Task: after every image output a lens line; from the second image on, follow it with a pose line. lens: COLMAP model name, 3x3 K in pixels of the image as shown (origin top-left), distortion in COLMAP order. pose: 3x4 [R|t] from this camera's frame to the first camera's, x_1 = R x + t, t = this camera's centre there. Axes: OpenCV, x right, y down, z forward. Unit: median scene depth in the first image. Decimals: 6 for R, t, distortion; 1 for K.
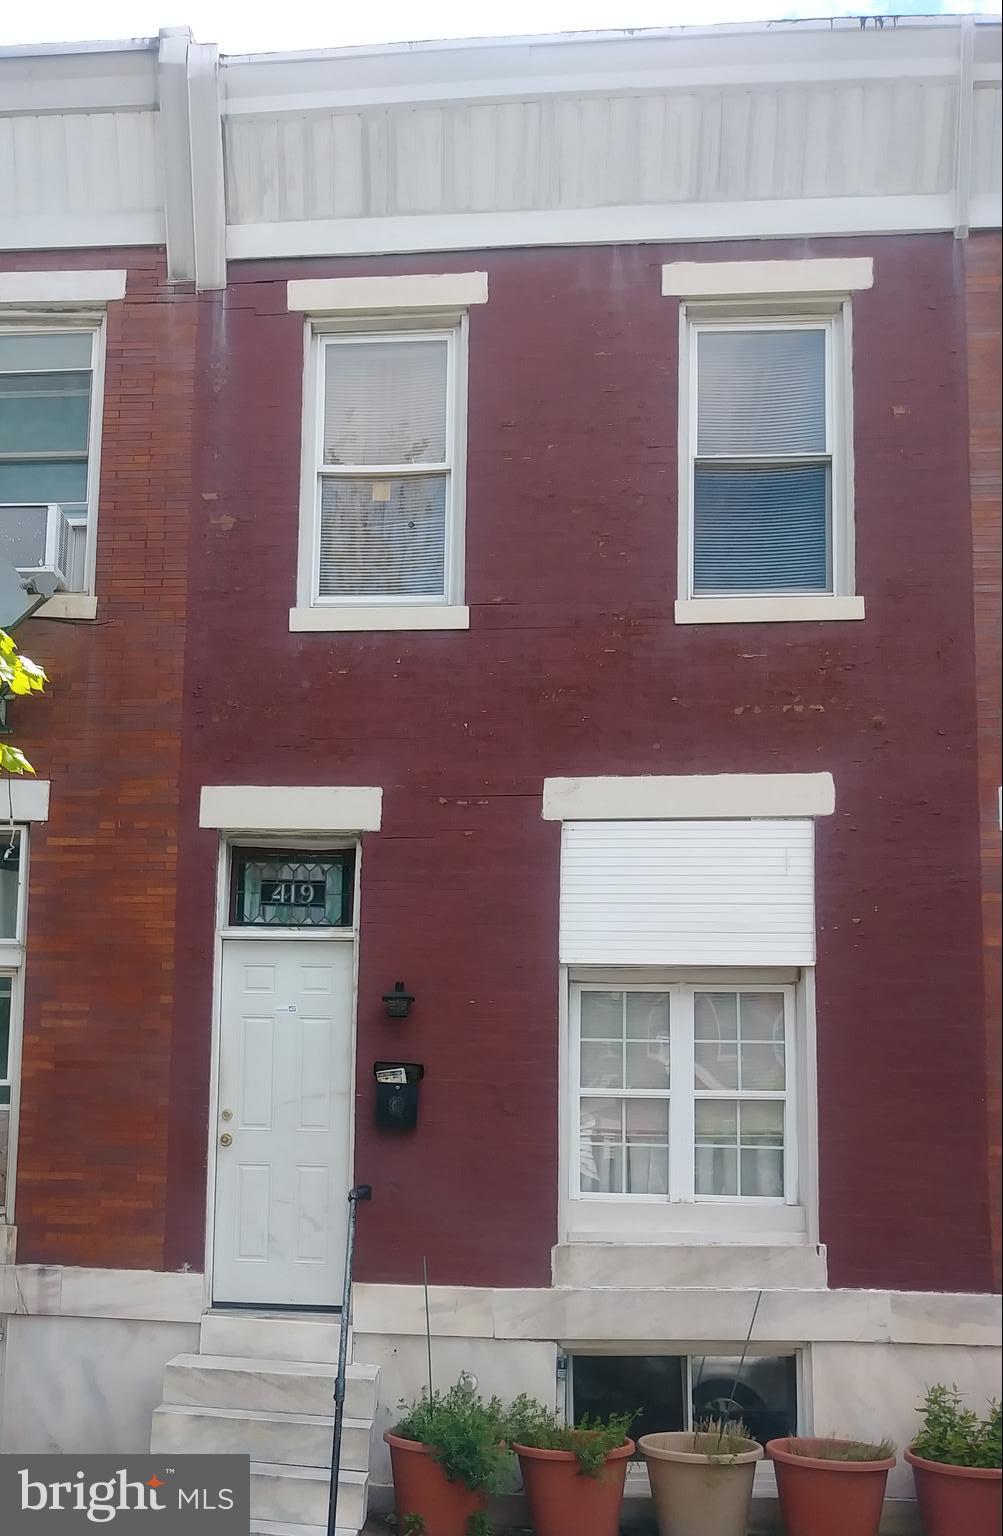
lens RADIAL K [[2422.8, 0, 407.1], [0, 2422.8, 768.3], [0, 0, 1]] dist [0.129605, 0.036601]
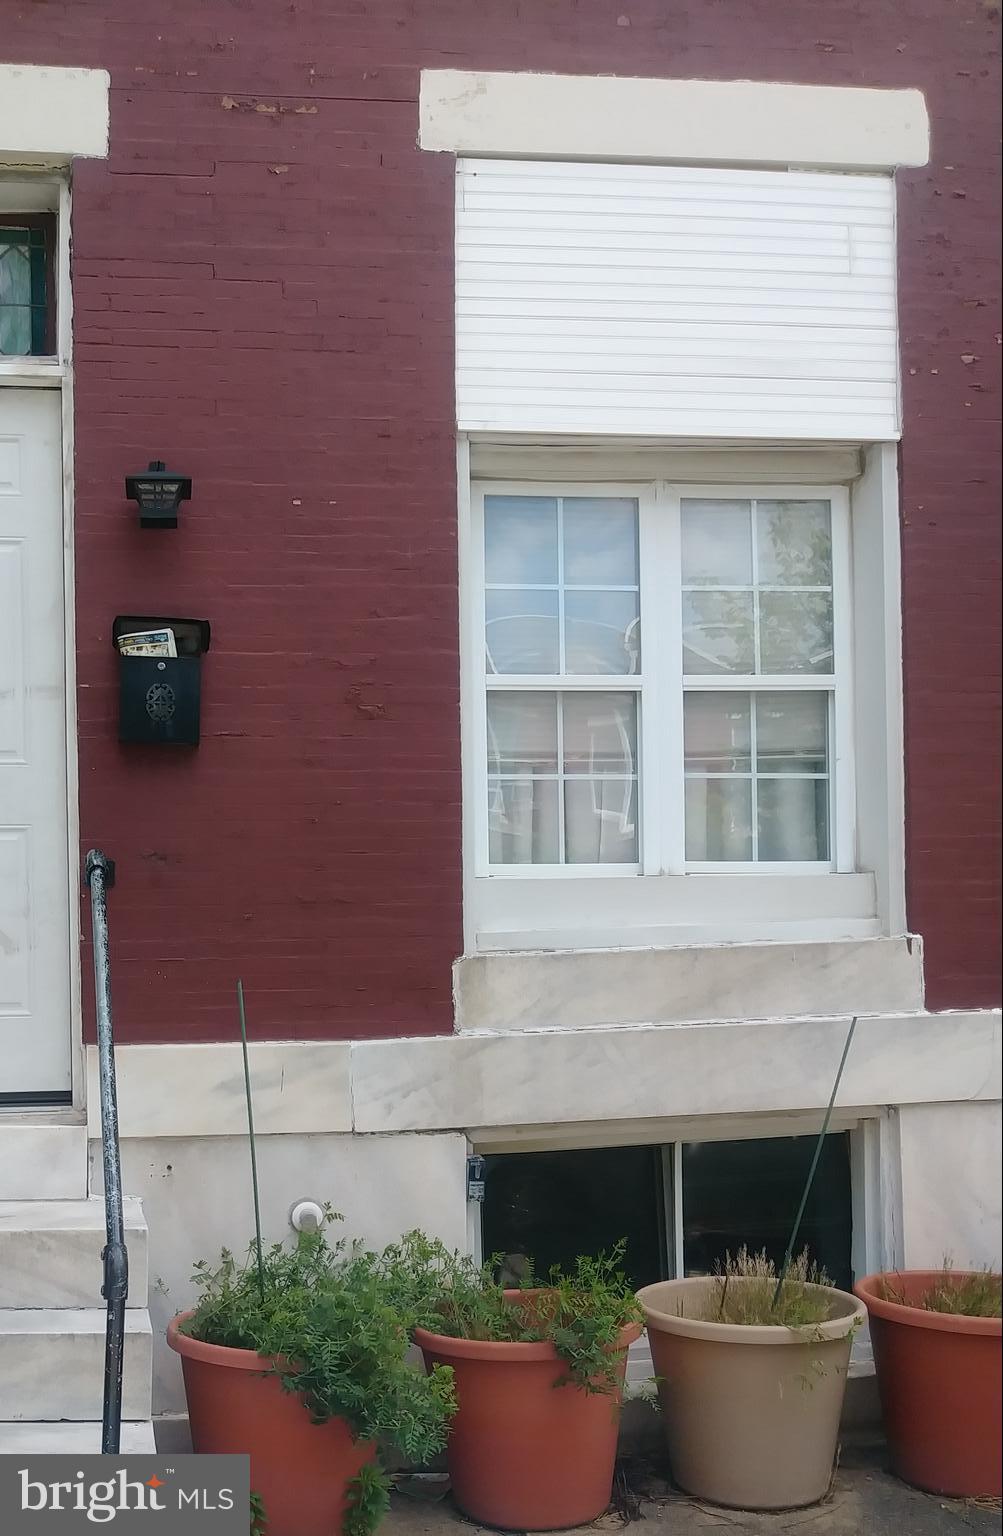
lens RADIAL K [[2422.8, 0, 407.1], [0, 2422.8, 768.3], [0, 0, 1]] dist [0.129605, 0.036601]
pose [[0.985224, -0.031588, 0.168330, -0.038729], [0.017622, 0.996325, 0.083826, 0.108703], [-0.170359, -0.079621, 0.982160, 0.477806]]
